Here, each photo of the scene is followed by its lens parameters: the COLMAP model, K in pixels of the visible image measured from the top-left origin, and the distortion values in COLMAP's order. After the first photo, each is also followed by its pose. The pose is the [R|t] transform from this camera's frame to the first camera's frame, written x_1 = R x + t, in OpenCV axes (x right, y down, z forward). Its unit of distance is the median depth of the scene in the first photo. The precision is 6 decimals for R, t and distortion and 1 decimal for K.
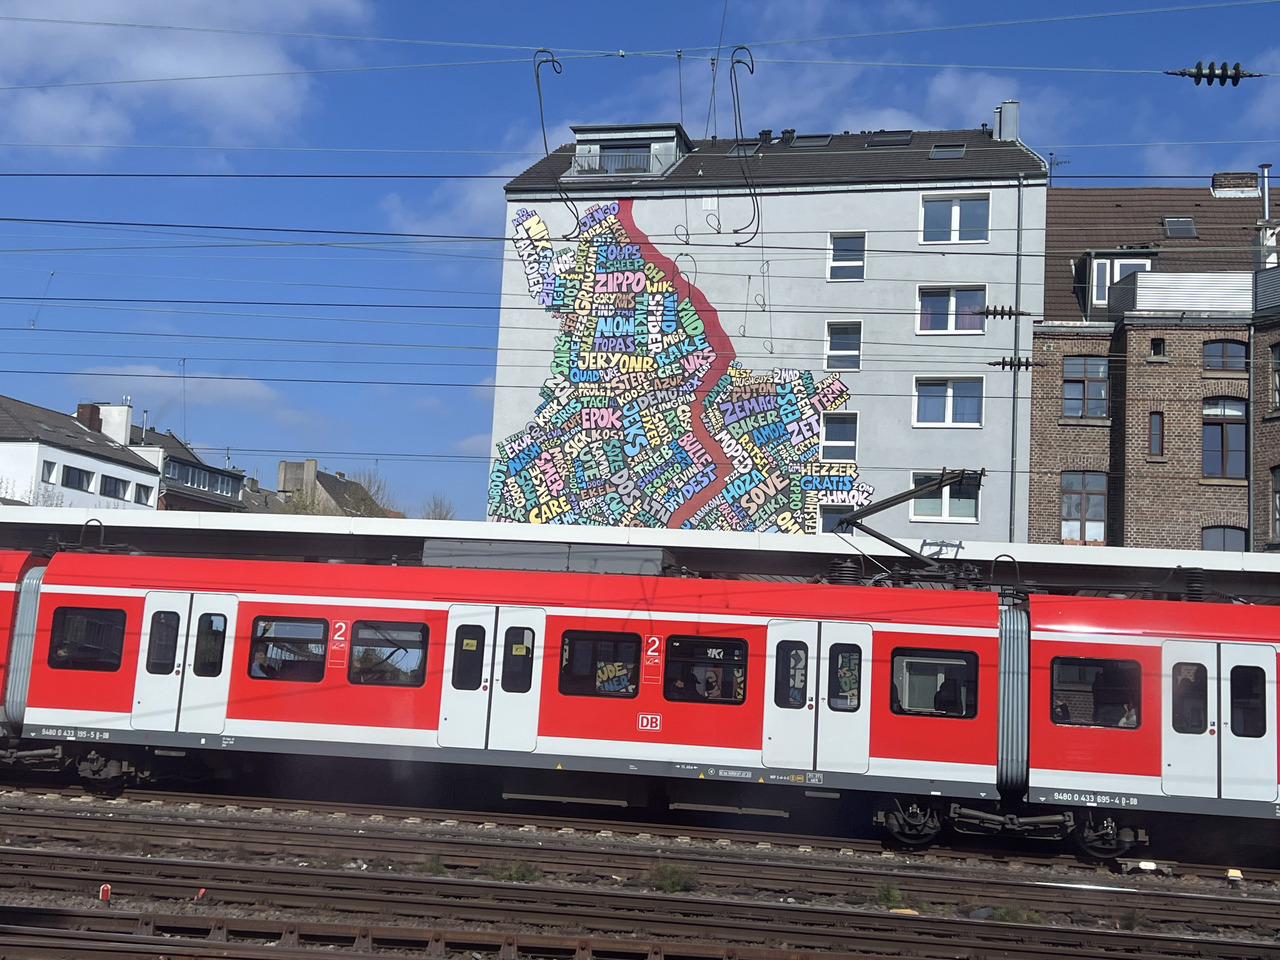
lens RADIAL K [[1625.9, 0, 636.3], [0, 1625.9, 461.4], [0, 0, 1]] dist [0.095606, 0.000000]
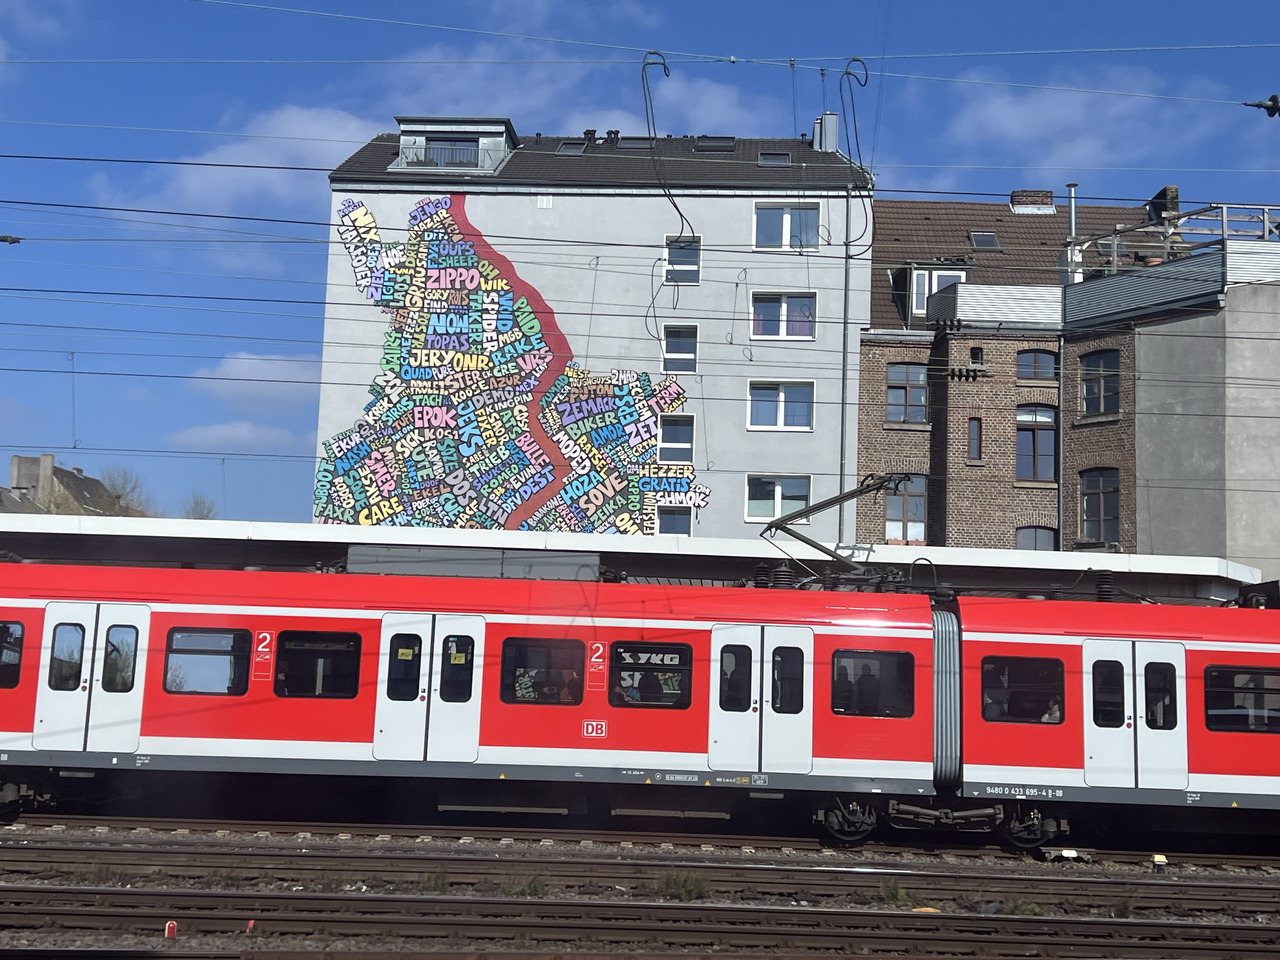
lens RADIAL K [[1625.9, 0, 651.1], [0, 1625.9, 485.5], [0, 0, 1]] dist [0.095606, 0.000000]
pose [[0.983082, 0.003437, 0.183136, -0.074622], [-0.006604, 0.999839, 0.016686, -0.002756], [-0.183049, -0.017614, 0.982946, 0.010948]]
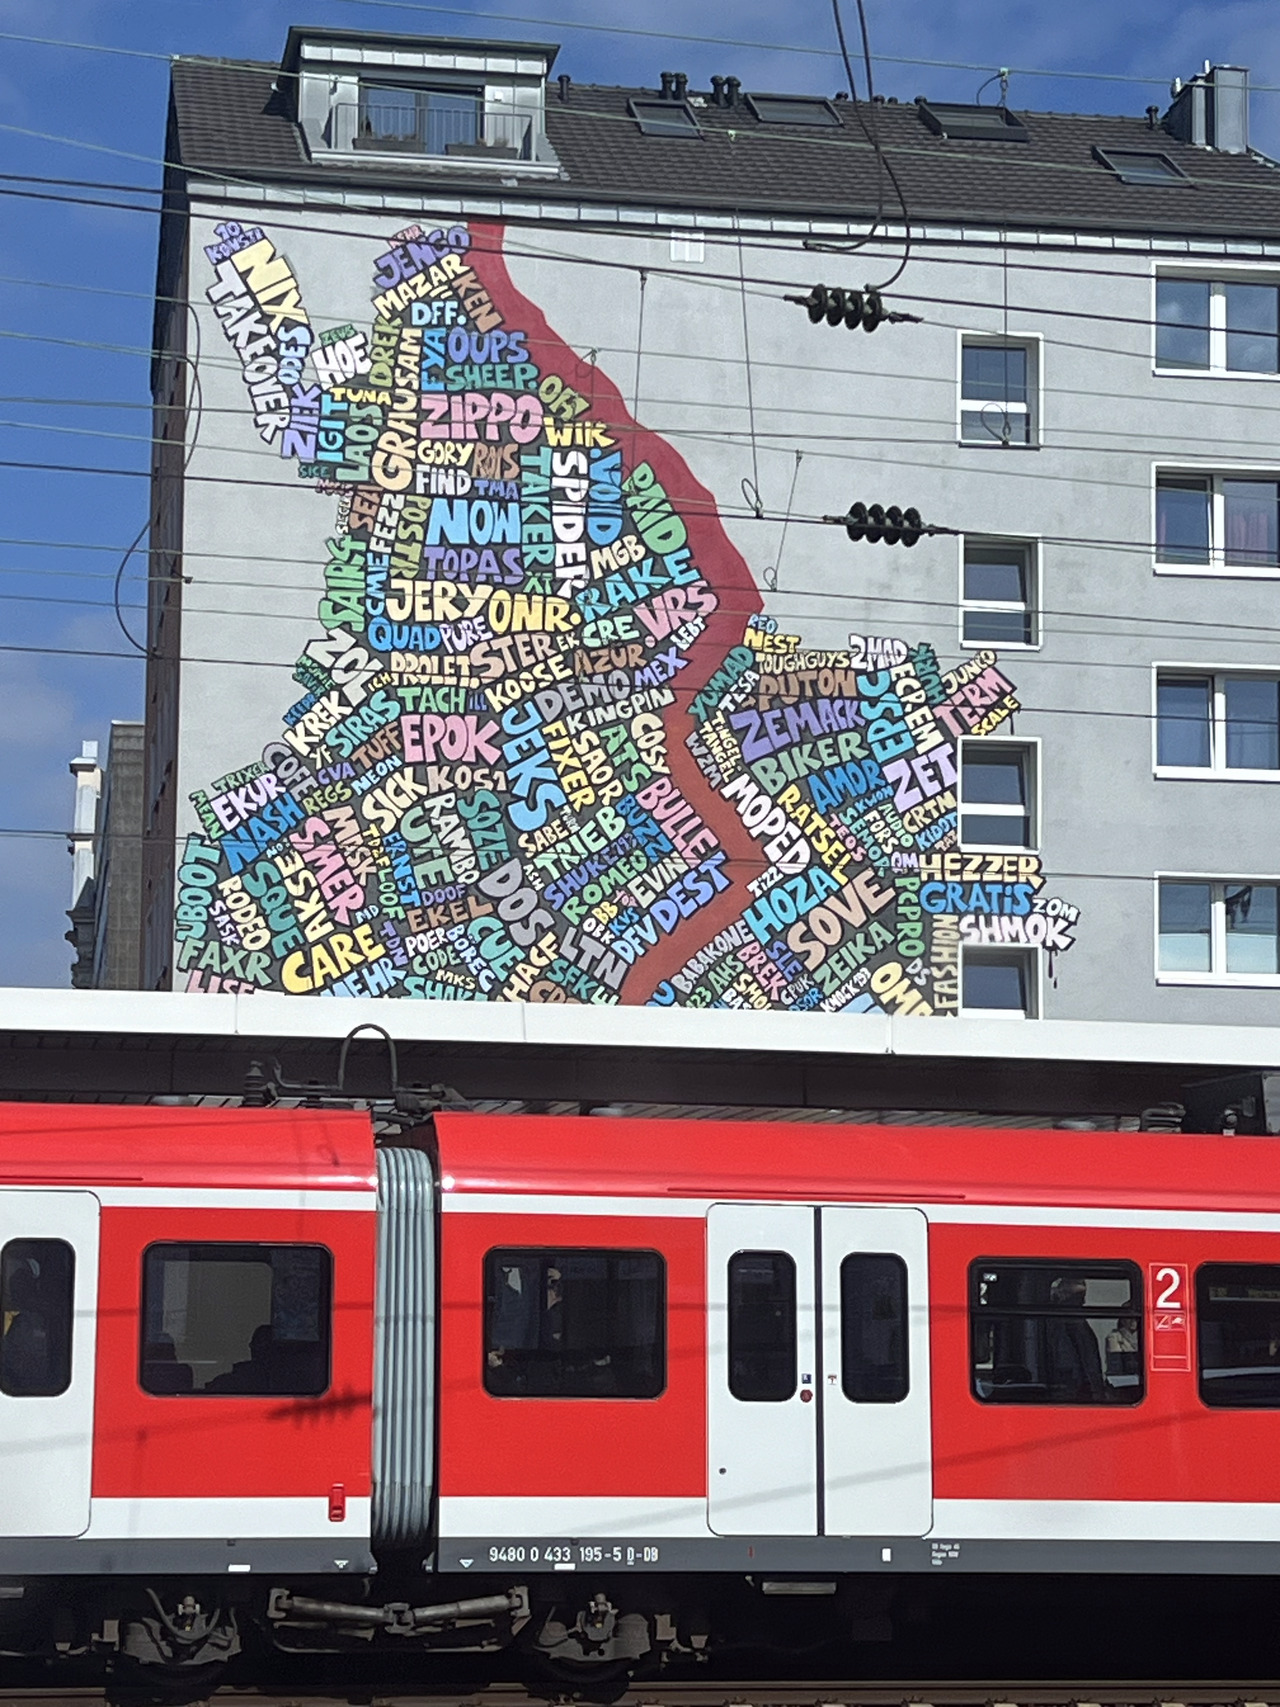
lens RADIAL K [[3842.8, 0, 598.0], [0, 3842.8, 931.4], [0, 0, 1]] dist [0.053621, 0.000000]
pose [[0.921485, 0.001706, 0.388411, -0.381730], [-0.016250, 0.999284, 0.034163, -0.011749], [-0.388075, -0.037793, 0.920853, 0.068102]]
